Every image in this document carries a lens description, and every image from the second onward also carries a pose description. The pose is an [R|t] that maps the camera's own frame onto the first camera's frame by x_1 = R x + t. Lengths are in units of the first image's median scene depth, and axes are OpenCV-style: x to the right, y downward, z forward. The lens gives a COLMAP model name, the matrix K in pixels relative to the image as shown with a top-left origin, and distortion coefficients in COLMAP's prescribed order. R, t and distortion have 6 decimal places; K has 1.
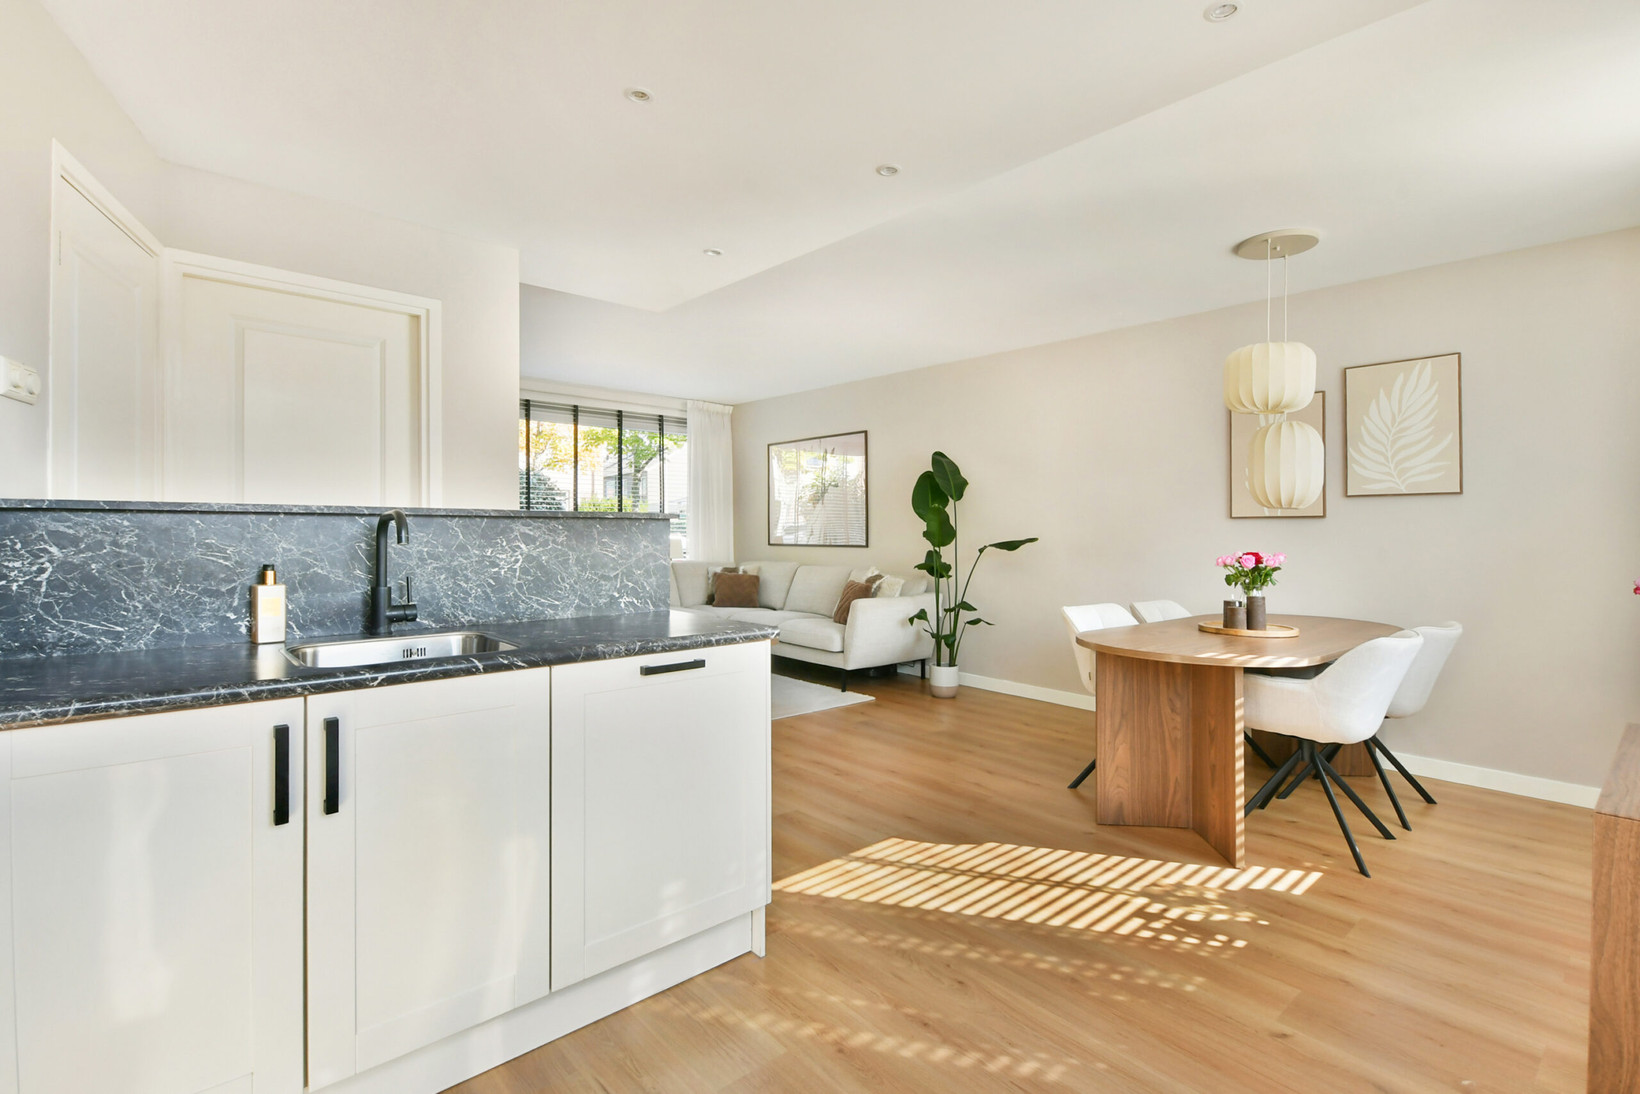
lens RADIAL K [[769.4, 0, 823.7], [0, 769.4, 524.3], [0, 0, 1]] dist [0.016660, 0.000620]
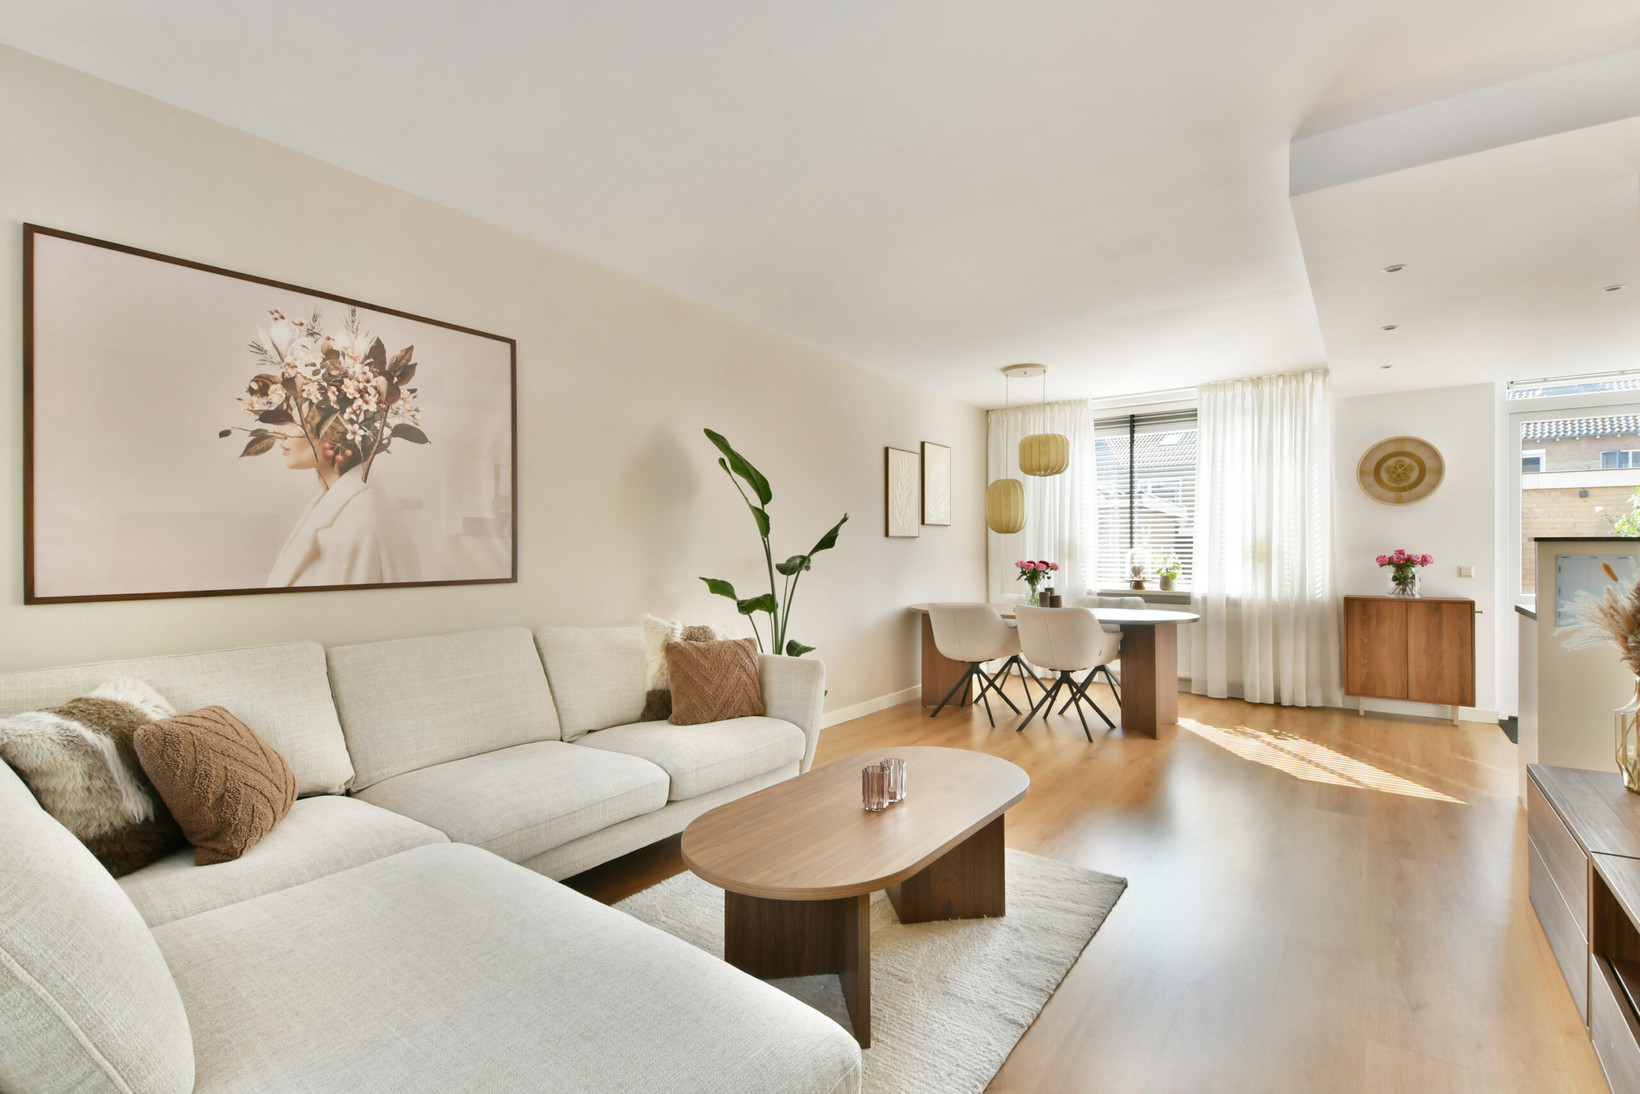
lens RADIAL K [[733.3, 0, 824.1], [0, 733.3, 554.7], [0, 0, 1]] dist [0.015183, -0.015732]
pose [[-0.199890, -0.011314, 0.979753, -0.781323], [-0.008486, 0.999916, 0.009816, 0.010634], [-0.979782, -0.006352, -0.199969, 1.623532]]
